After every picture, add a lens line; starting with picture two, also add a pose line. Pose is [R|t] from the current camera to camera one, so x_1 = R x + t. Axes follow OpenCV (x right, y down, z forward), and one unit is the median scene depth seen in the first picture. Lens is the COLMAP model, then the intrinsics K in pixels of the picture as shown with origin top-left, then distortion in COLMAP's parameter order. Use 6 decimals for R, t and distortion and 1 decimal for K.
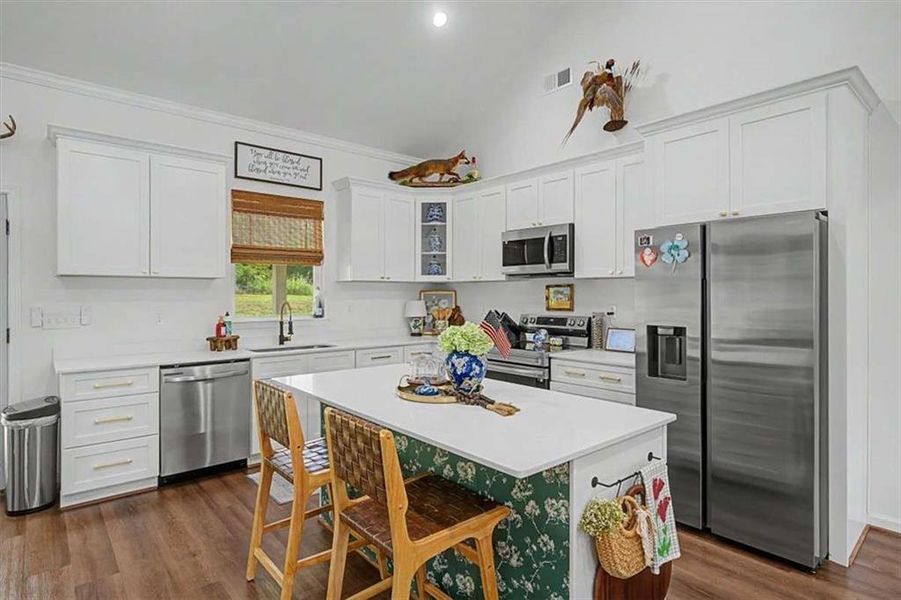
lens RADIAL K [[478.5, 0, 450.5], [0, 478.5, 300.0], [0, 0, 1]] dist [0.000894, 0.000313]
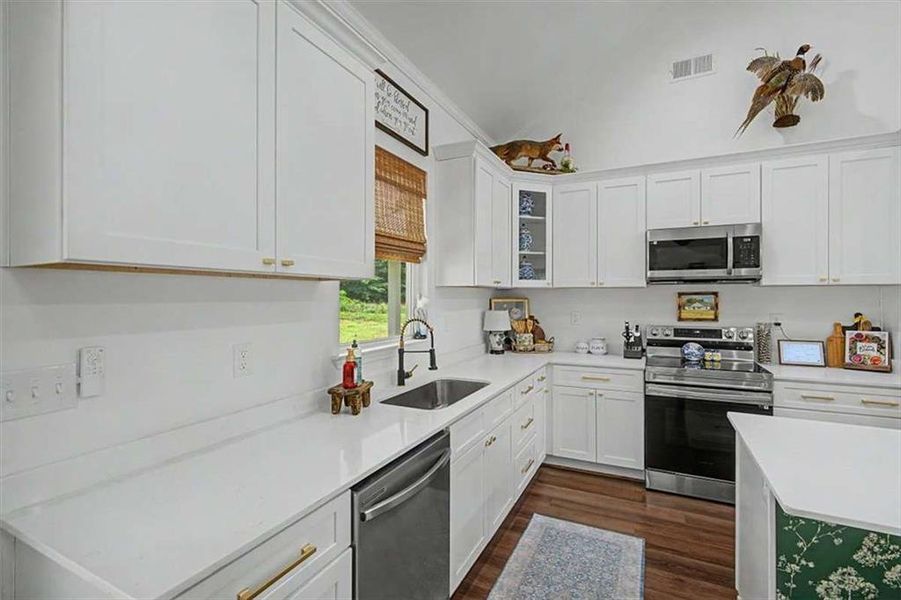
lens RADIAL K [[407.6, 0, 456.0], [0, 407.6, 296.8], [0, 0, 1]] dist [-0.003495, 0.000351]
pose [[0.920853, -0.001674, 0.389907, -0.491886], [0.006229, 0.999926, -0.010417, -0.018114], [-0.389861, 0.012021, 0.920795, 0.468336]]
